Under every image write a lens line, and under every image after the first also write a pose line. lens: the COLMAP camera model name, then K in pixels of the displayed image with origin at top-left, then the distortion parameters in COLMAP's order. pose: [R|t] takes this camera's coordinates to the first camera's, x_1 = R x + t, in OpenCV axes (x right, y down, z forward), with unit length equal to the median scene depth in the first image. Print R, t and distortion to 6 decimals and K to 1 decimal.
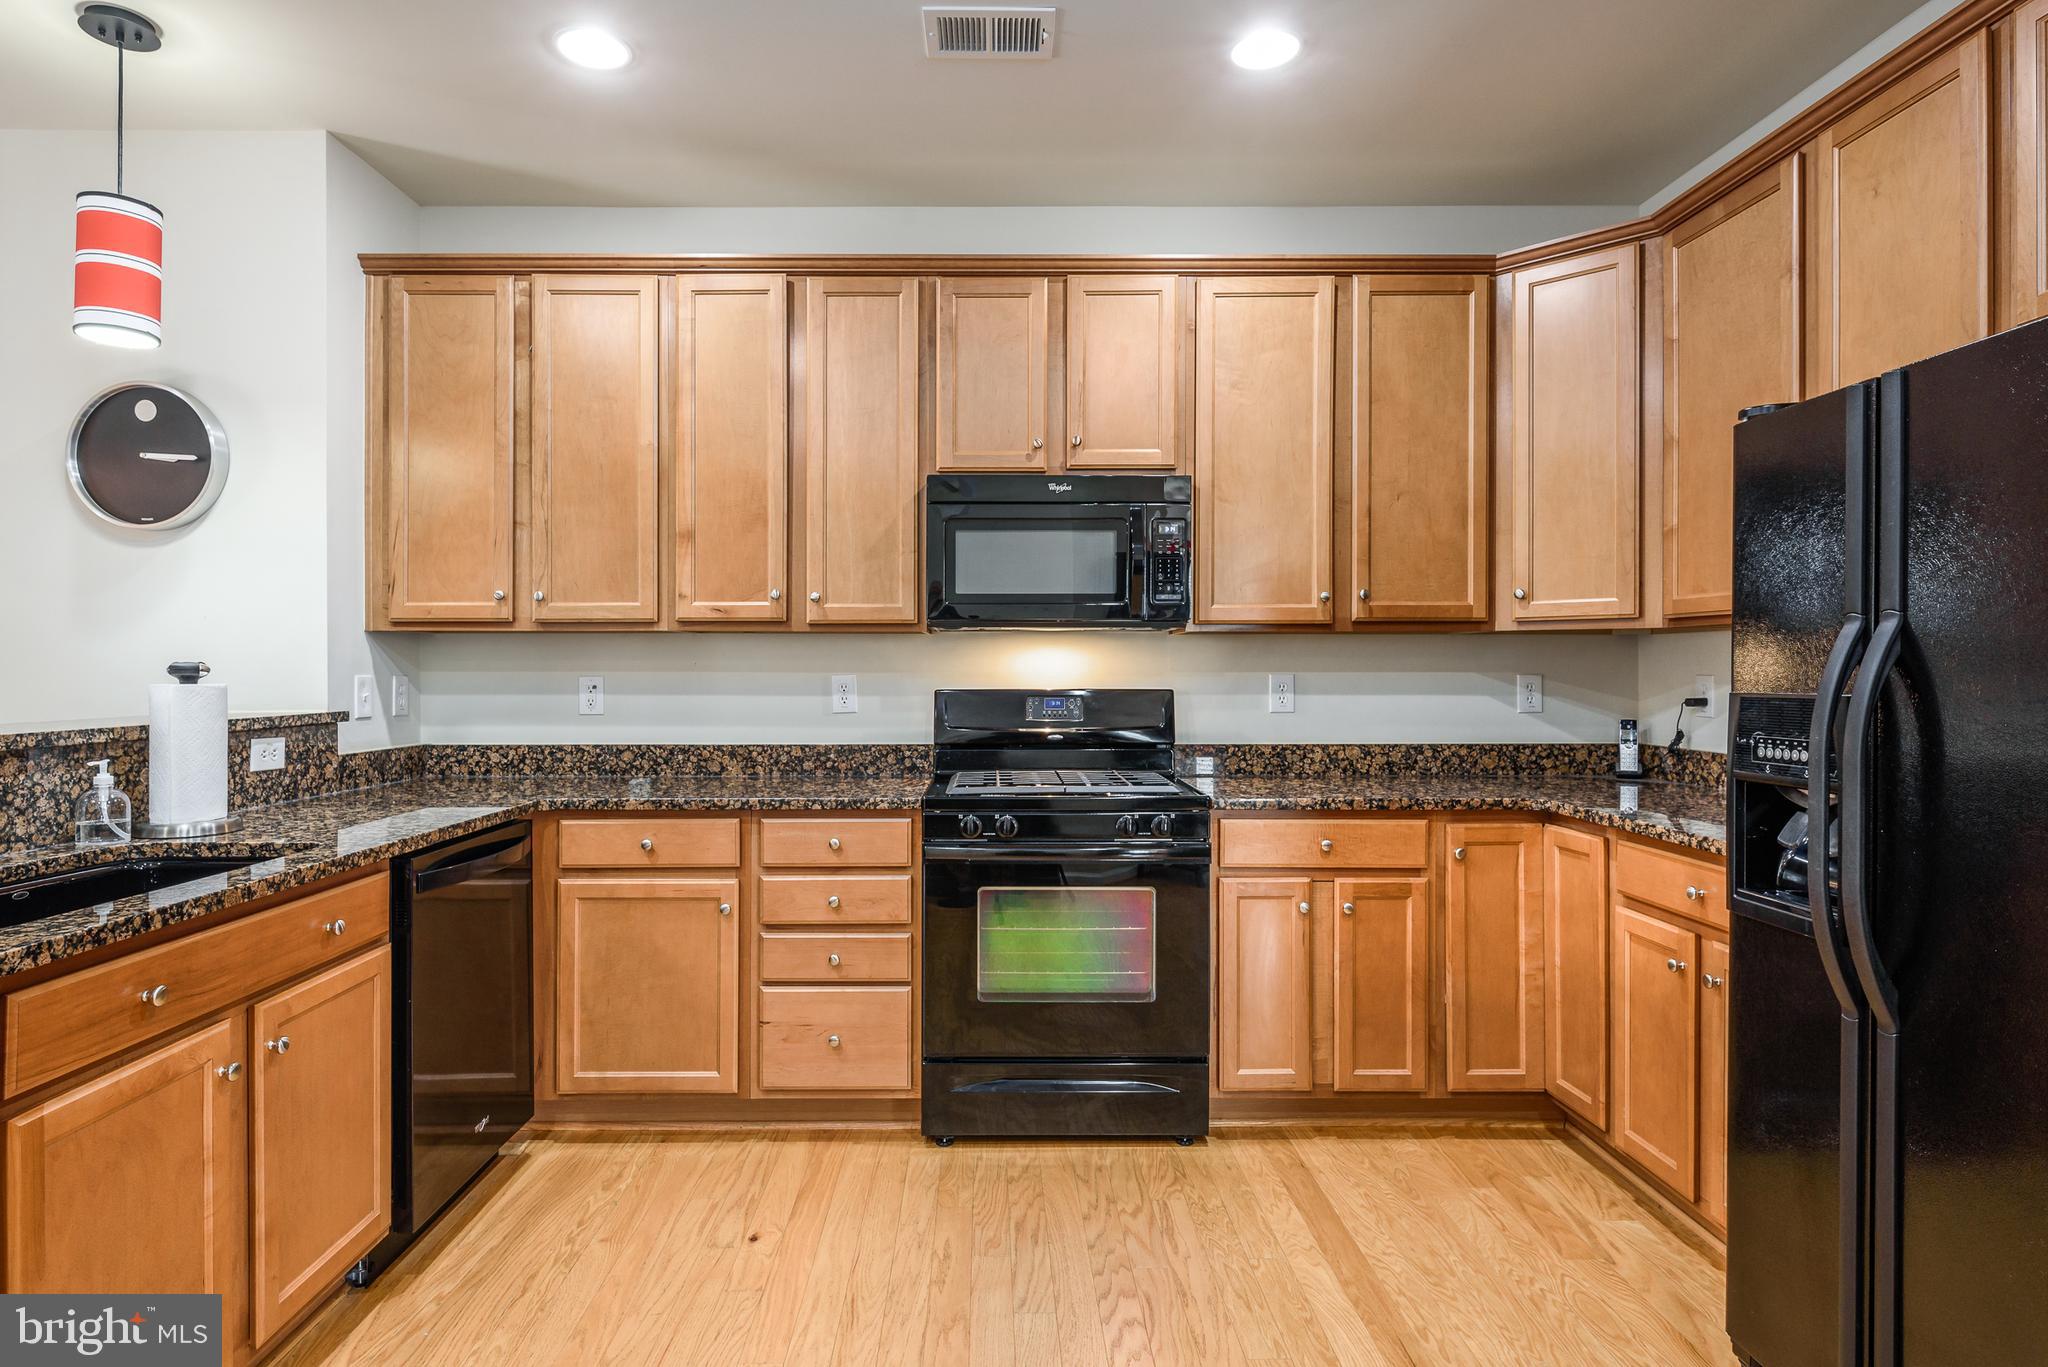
lens RADIAL K [[1090.4, 0, 1007.9], [0, 1090.4, 667.3], [0, 0, 1]] dist [-0.005805, 0.000737]
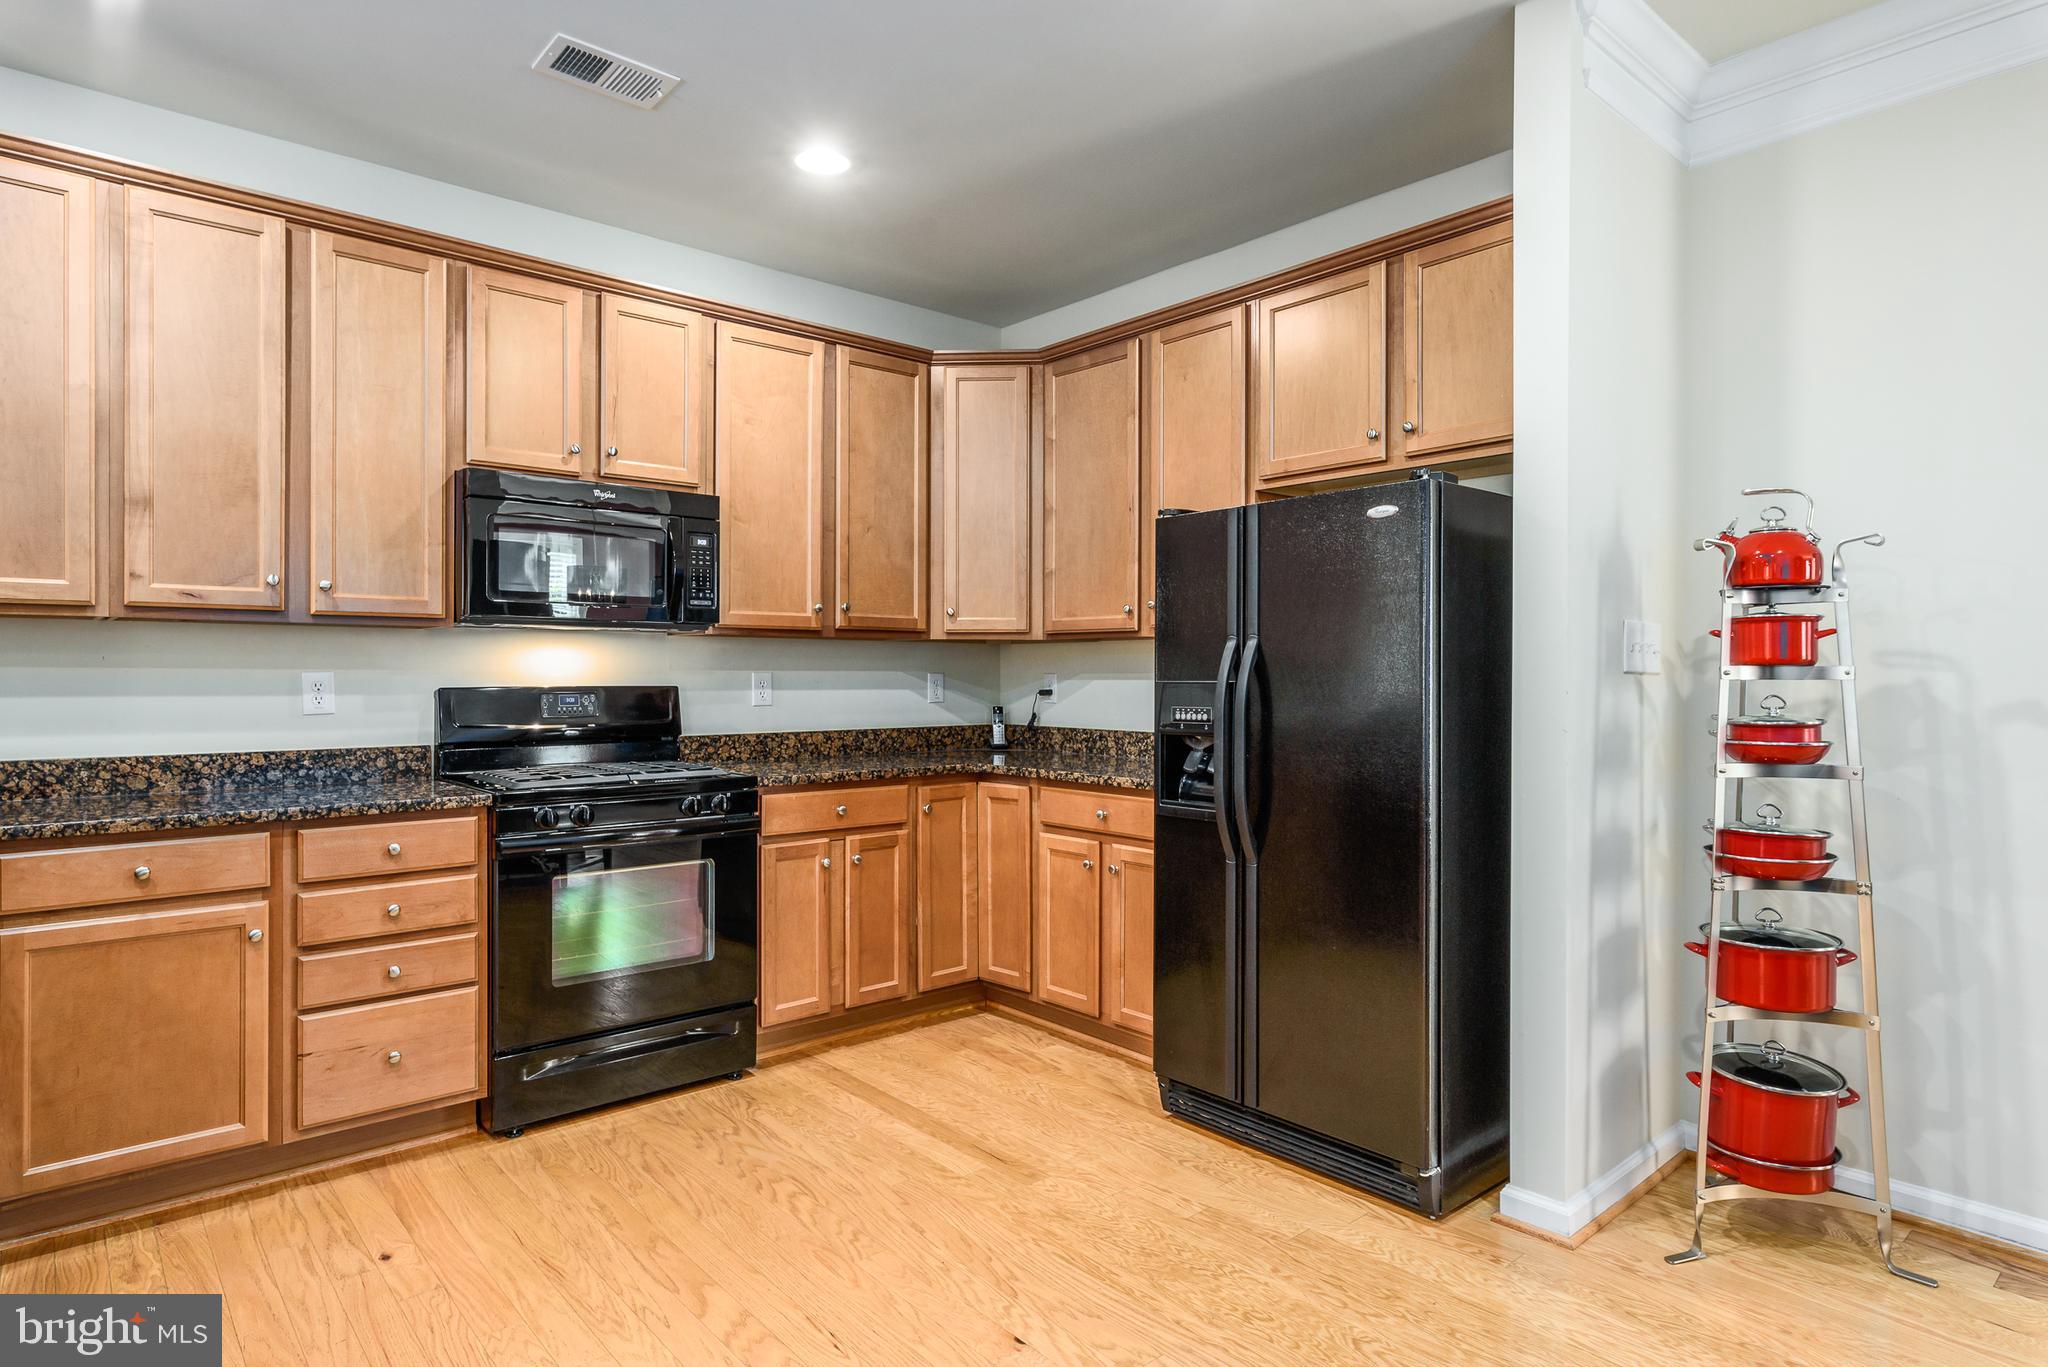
lens RADIAL K [[1090.4, 0, 1044.5], [0, 1090.4, 677.6], [0, 0, 1]] dist [-0.005805, 0.000737]
pose [[0.754096, -0.000937, 0.656763, -0.345858], [-0.002985, 0.999984, 0.004854, 0.006369], [-0.656757, -0.005621, 0.754081, -0.081684]]
